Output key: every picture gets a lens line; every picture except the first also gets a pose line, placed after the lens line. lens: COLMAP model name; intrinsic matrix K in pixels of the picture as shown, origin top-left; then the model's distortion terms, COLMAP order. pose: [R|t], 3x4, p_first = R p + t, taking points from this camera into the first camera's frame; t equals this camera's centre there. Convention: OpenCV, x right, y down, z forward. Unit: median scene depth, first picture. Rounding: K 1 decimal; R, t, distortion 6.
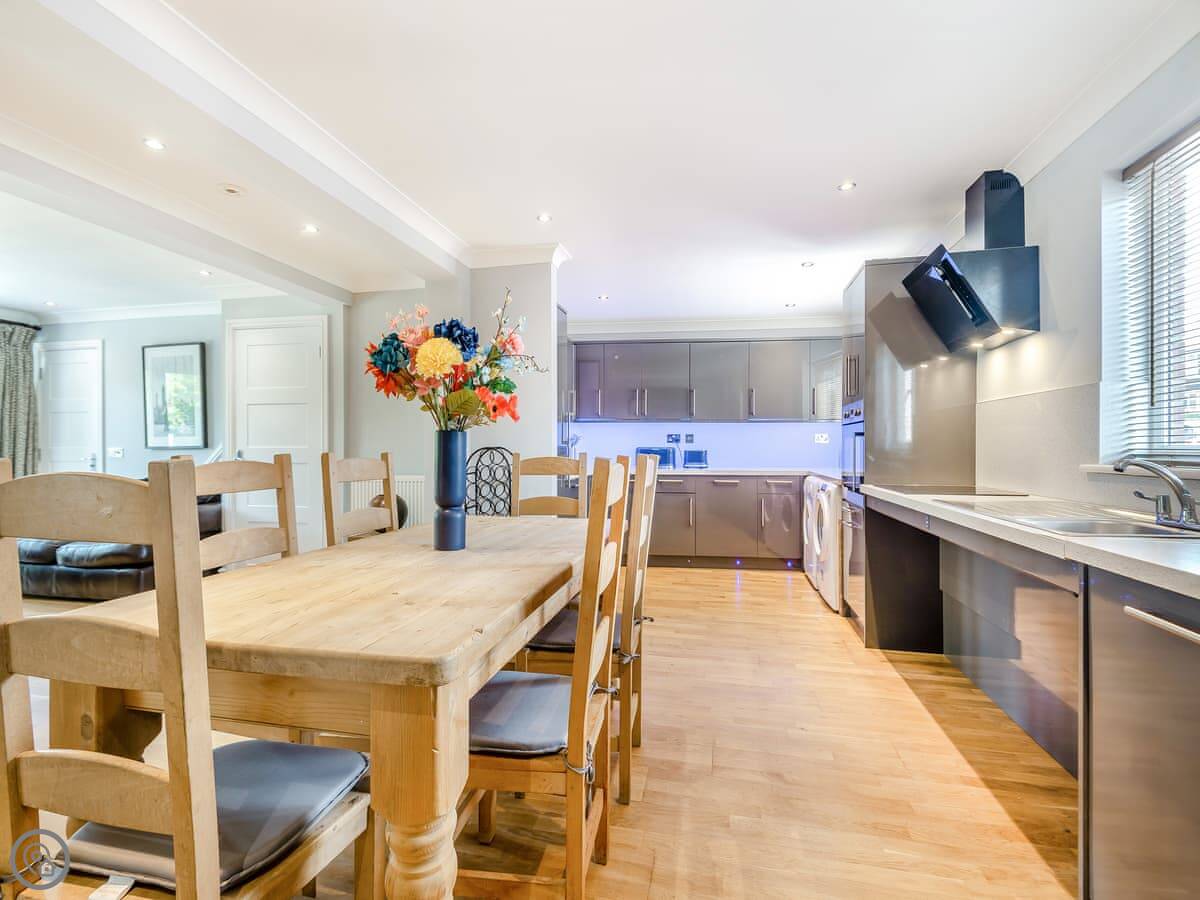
lens RADIAL K [[546.8, 0, 591.8], [0, 546.8, 445.3], [0, 0, 1]] dist [0.002442, -0.001189]
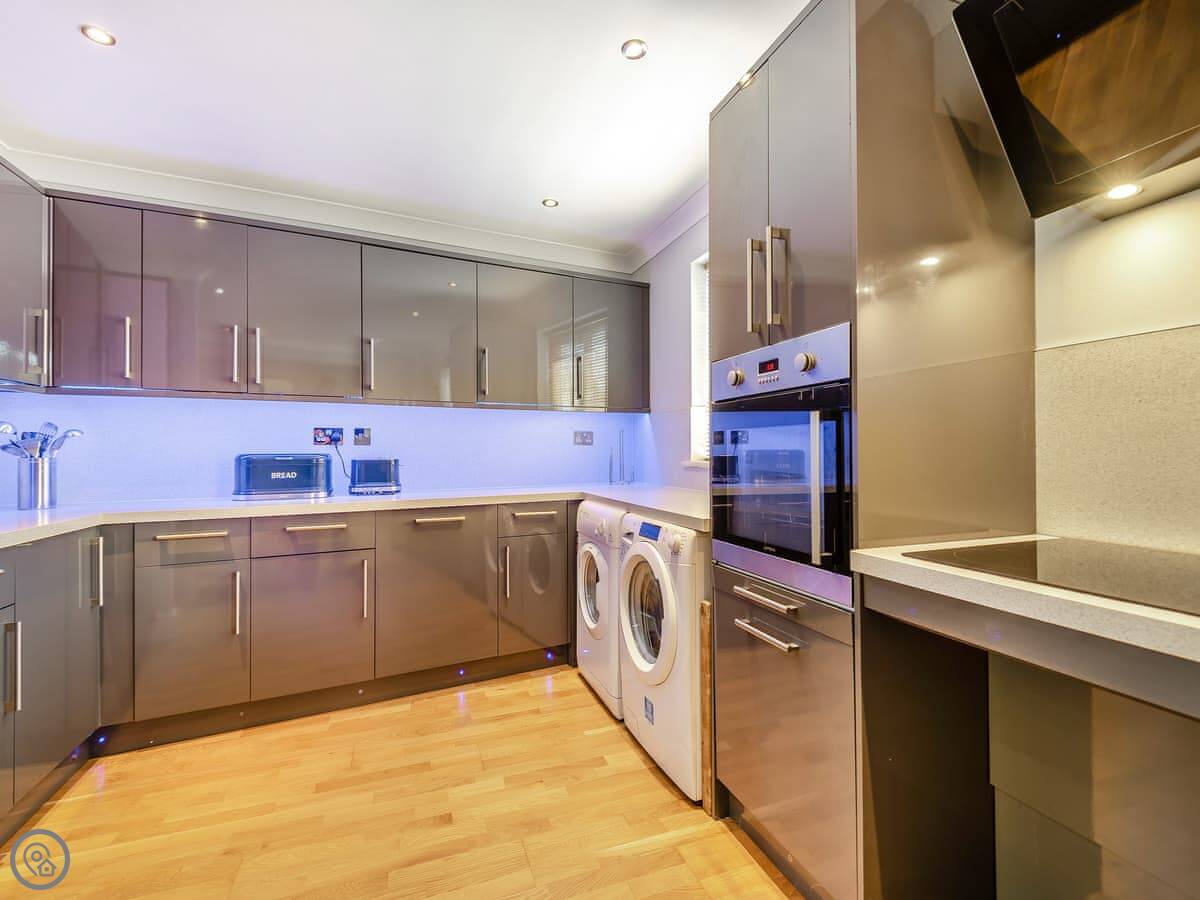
lens RADIAL K [[546.8, 0, 605.3], [0, 546.8, 449.2], [0, 0, 1]] dist [0.002442, -0.001189]
pose [[0.832433, -0.001710, 0.554123, 0.096330], [0.004026, 0.999988, -0.002963, 0.003120], [-0.554111, 0.004697, 0.832430, 0.509159]]
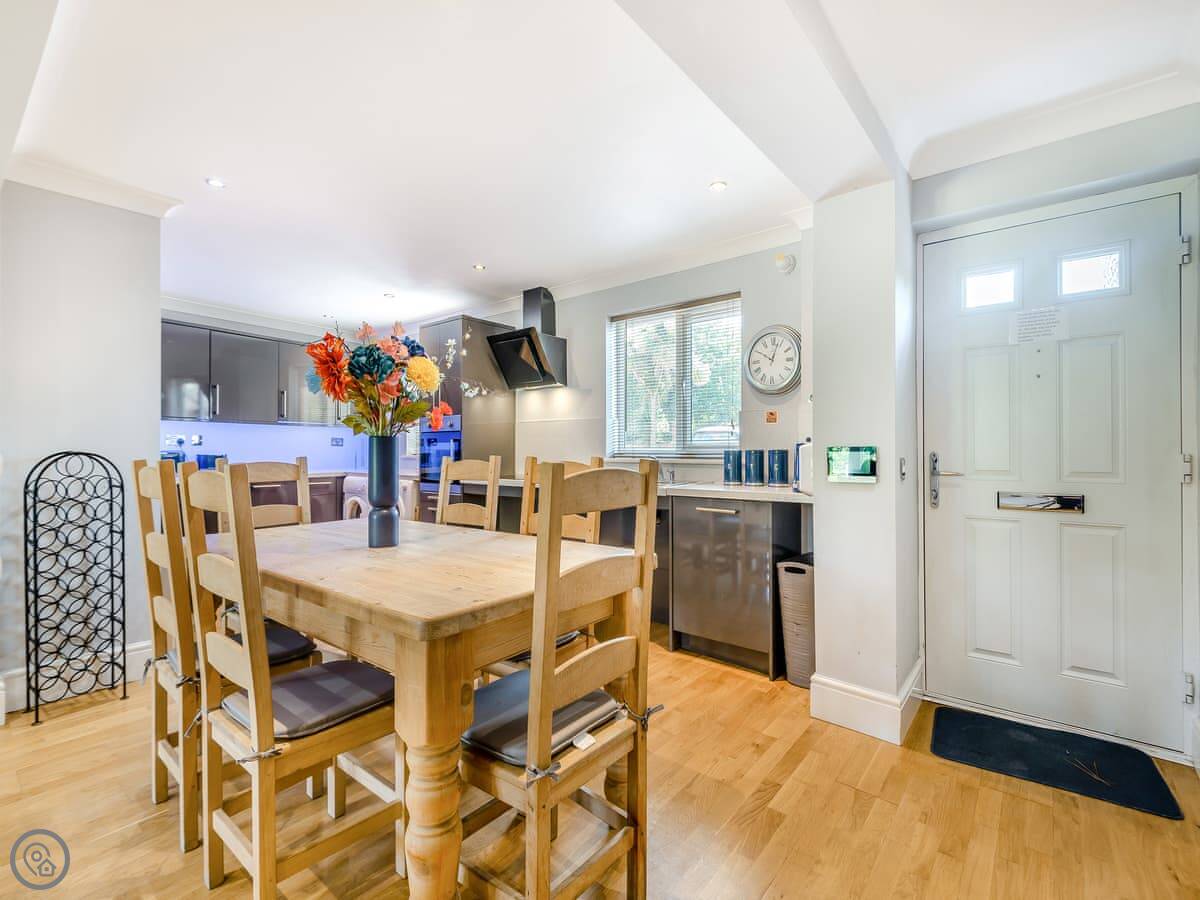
lens RADIAL K [[546.8, 0, 603.5], [0, 546.8, 449.2], [0, 0, 1]] dist [0.002442, -0.001189]
pose [[0.430210, -0.002666, 0.902725, -0.388460], [0.000425, 0.999996, 0.002751, -0.001118], [-0.902729, -0.000799, 0.430209, 0.051970]]
